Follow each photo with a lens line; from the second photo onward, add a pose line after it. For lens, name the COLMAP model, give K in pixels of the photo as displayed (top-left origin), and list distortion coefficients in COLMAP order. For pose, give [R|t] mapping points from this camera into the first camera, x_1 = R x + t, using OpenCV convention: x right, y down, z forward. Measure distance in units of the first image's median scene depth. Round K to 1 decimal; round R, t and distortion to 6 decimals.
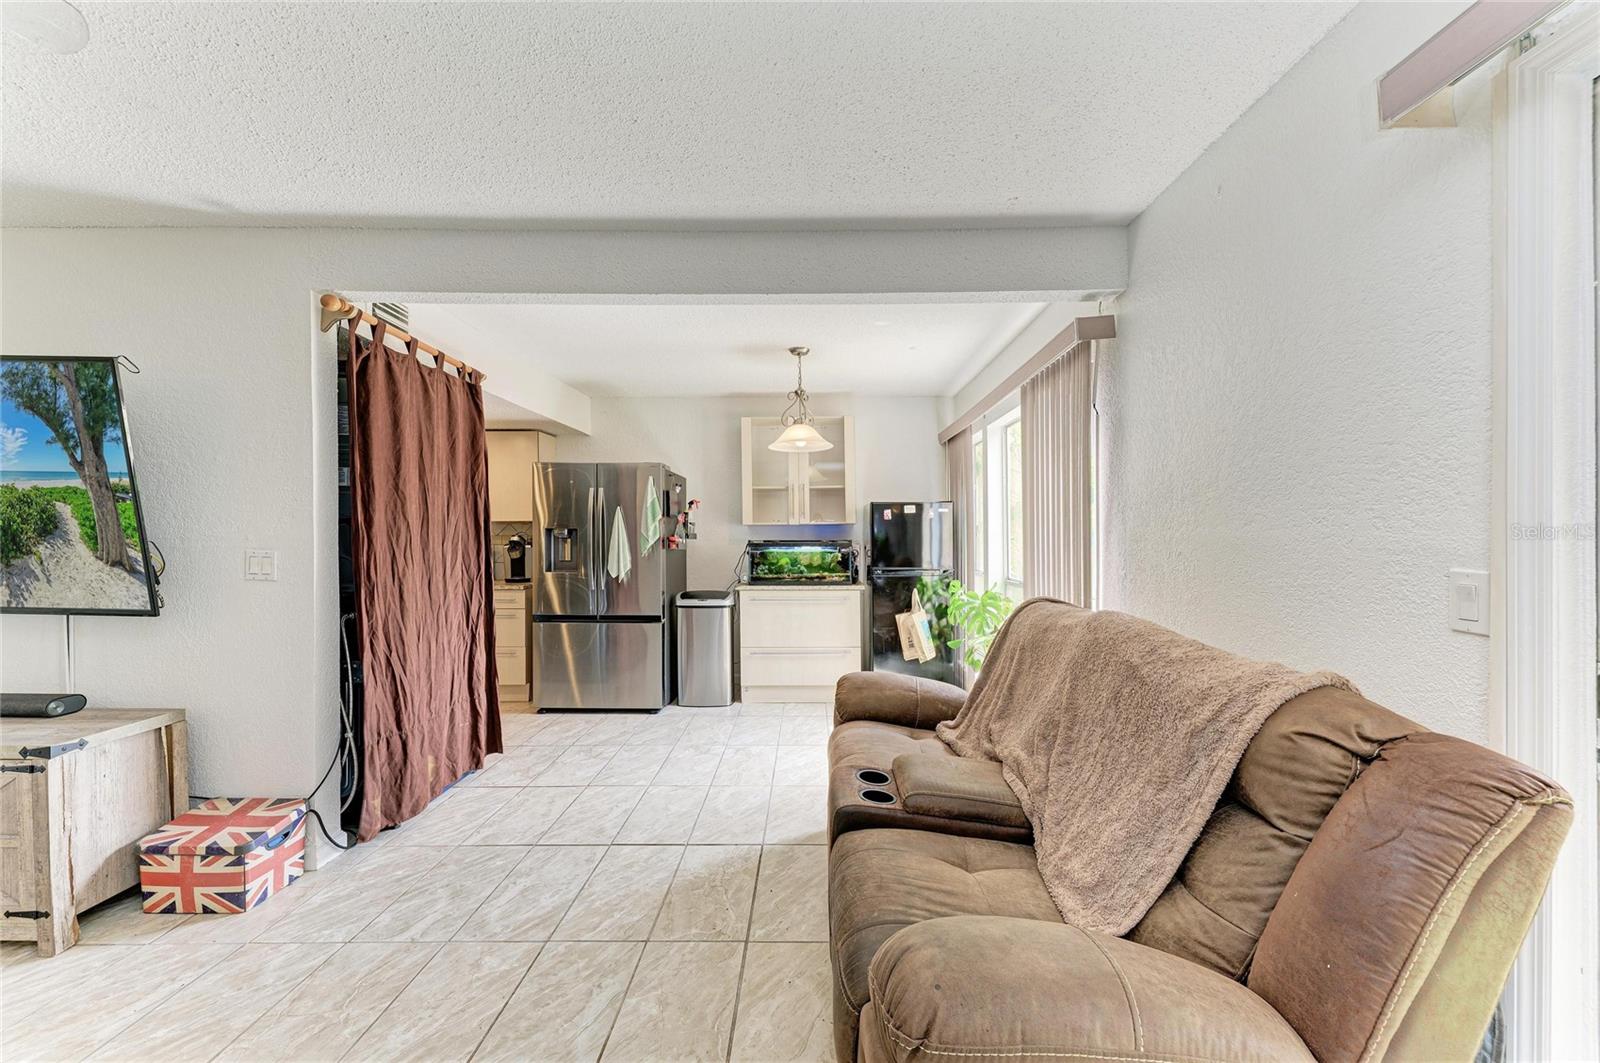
lens RADIAL K [[629.4, 0, 807.8], [0, 629.4, 544.9], [0, 0, 1]] dist [0.017016, -0.005330]
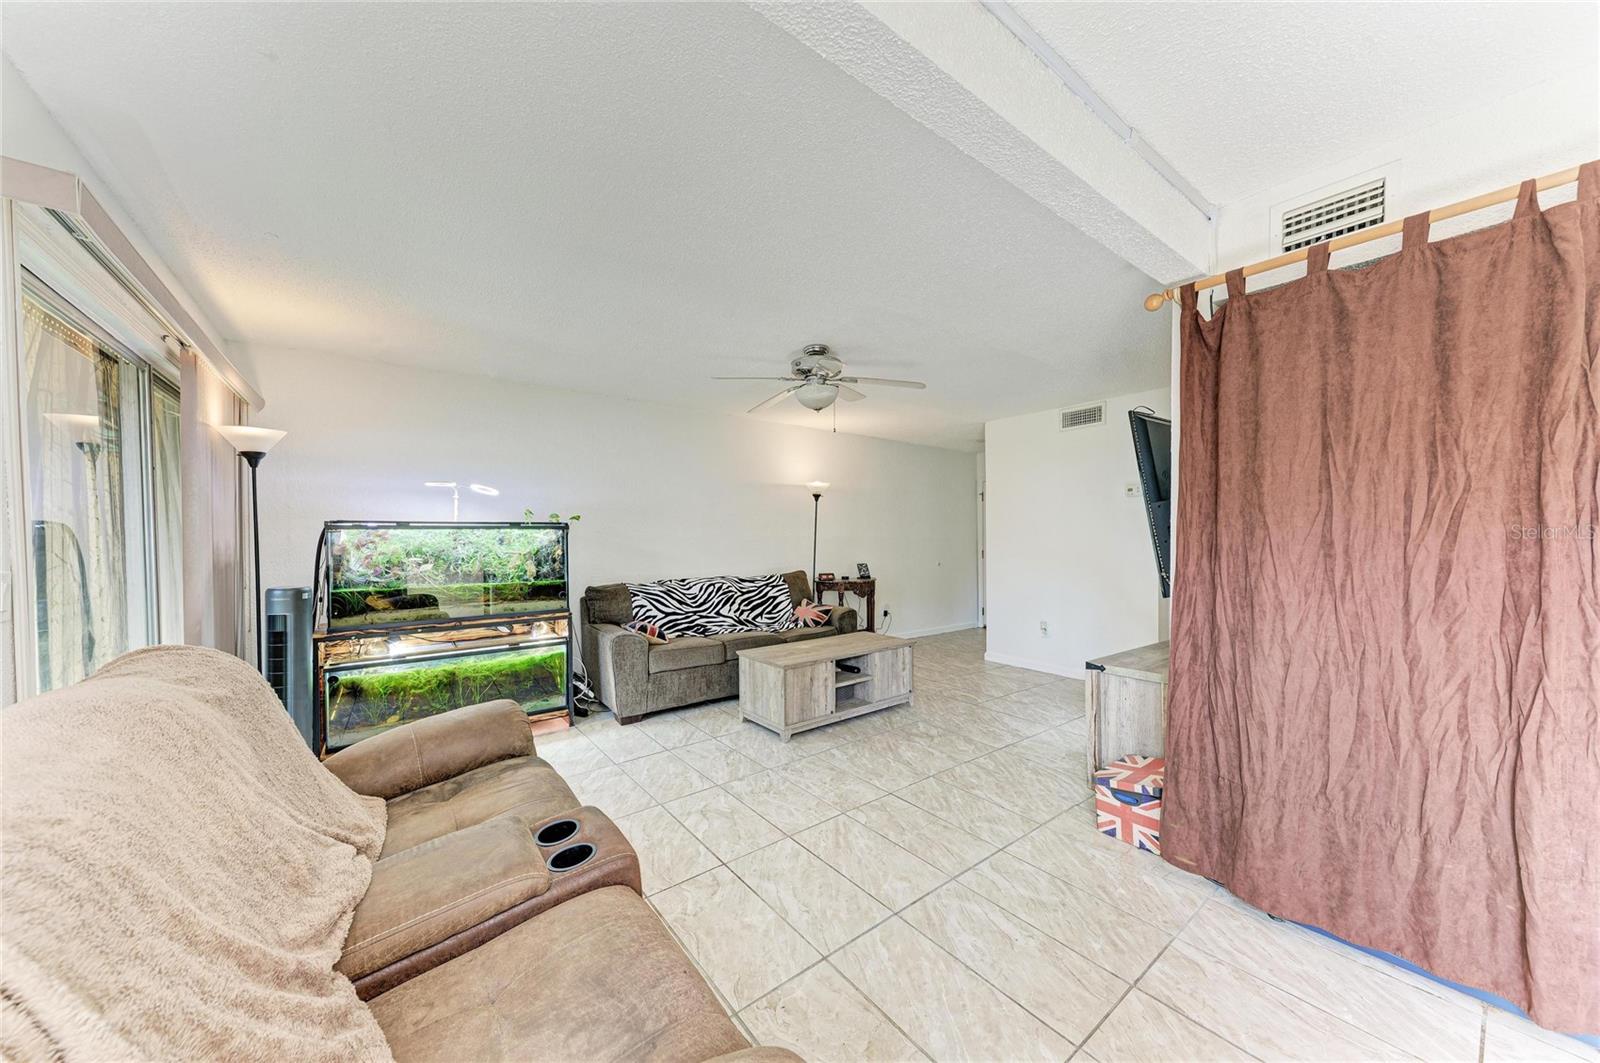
lens RADIAL K [[550.2, 0, 804.0], [0, 550.2, 549.8], [0, 0, 1]] dist [0.011963, -0.003355]
pose [[-0.785512, 0.017167, -0.618609, 0.125068], [-0.004502, 0.999430, 0.033452, -0.009514], [0.618831, 0.029061, -0.784987, 0.729515]]
